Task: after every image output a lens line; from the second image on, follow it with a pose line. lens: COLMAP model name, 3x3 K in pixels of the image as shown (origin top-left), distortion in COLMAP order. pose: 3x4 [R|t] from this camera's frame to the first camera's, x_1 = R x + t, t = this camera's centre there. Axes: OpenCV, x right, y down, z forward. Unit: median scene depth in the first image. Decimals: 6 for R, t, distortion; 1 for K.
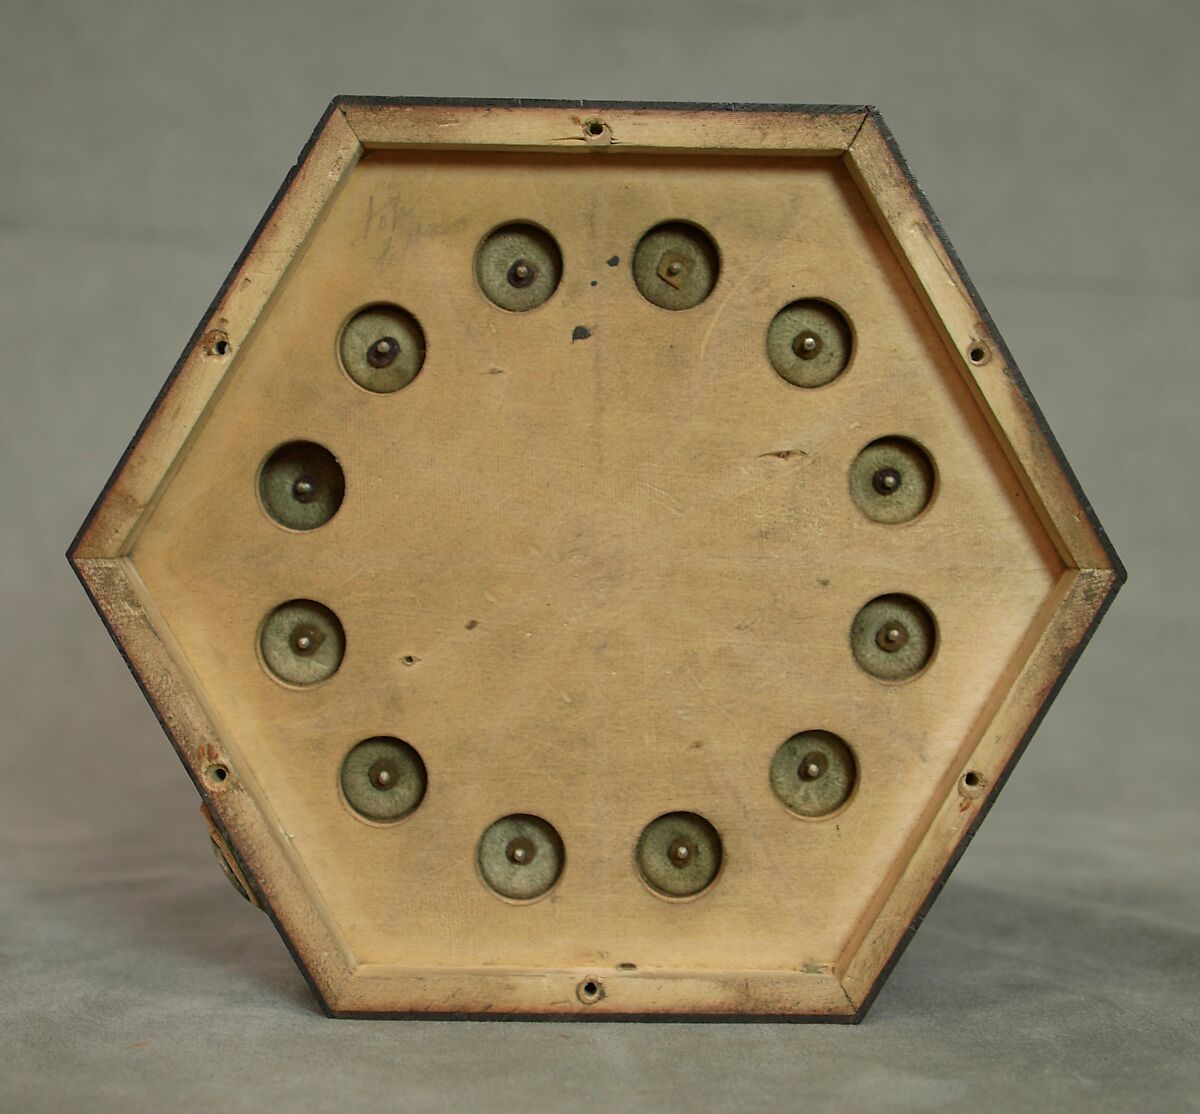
lens RADIAL K [[2005.3, 0, 599.0], [0, 2005.3, 557.7], [0, 0, 1]] dist [-0.077095, 0.000000]
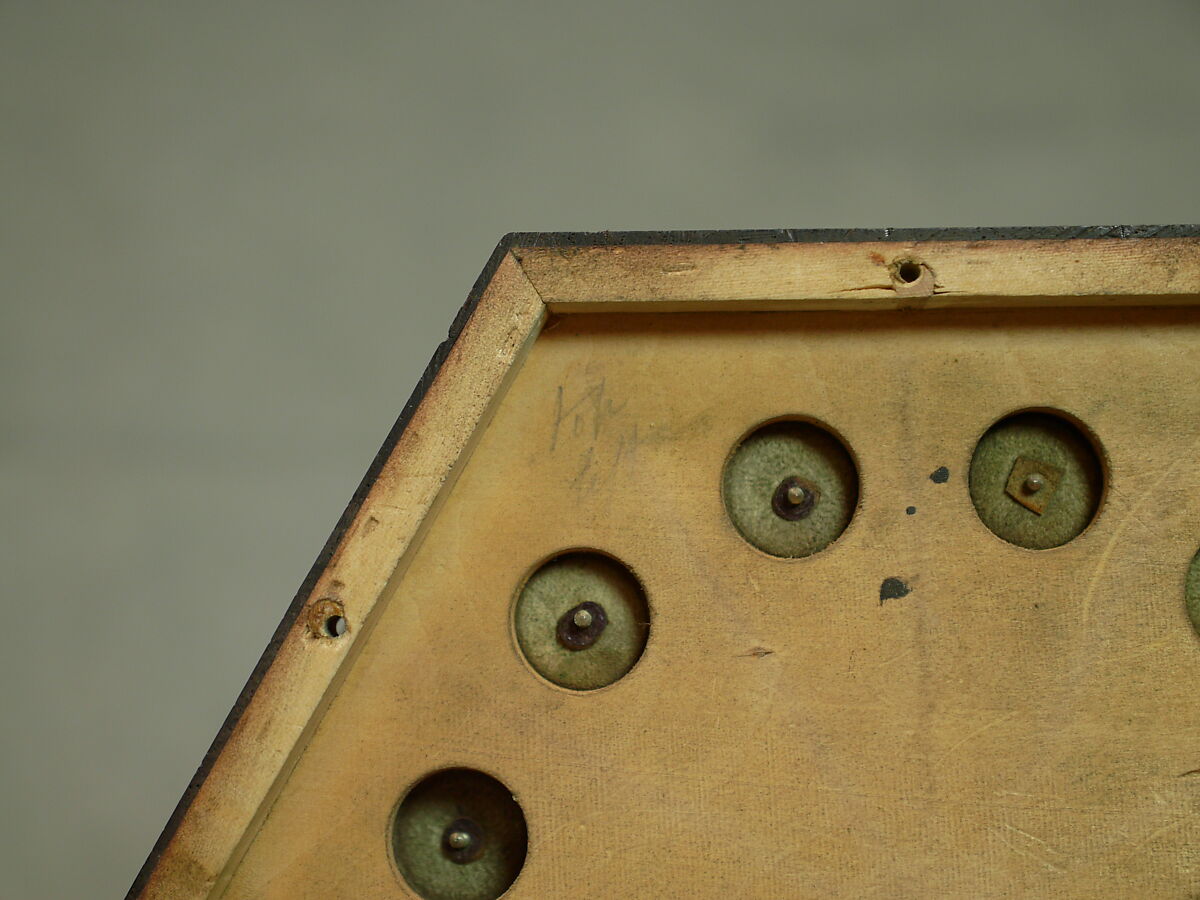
lens RADIAL K [[2756.9, 0, 600.5], [0, 2756.9, 449.3], [0, 0, 1]] dist [-0.144972, 0.000000]
pose [[0.997456, -0.029263, -0.064998, -0.043721], [0.019018, 0.988045, -0.152987, -0.023878], [0.068698, 0.151361, 0.986088, 0.125041]]
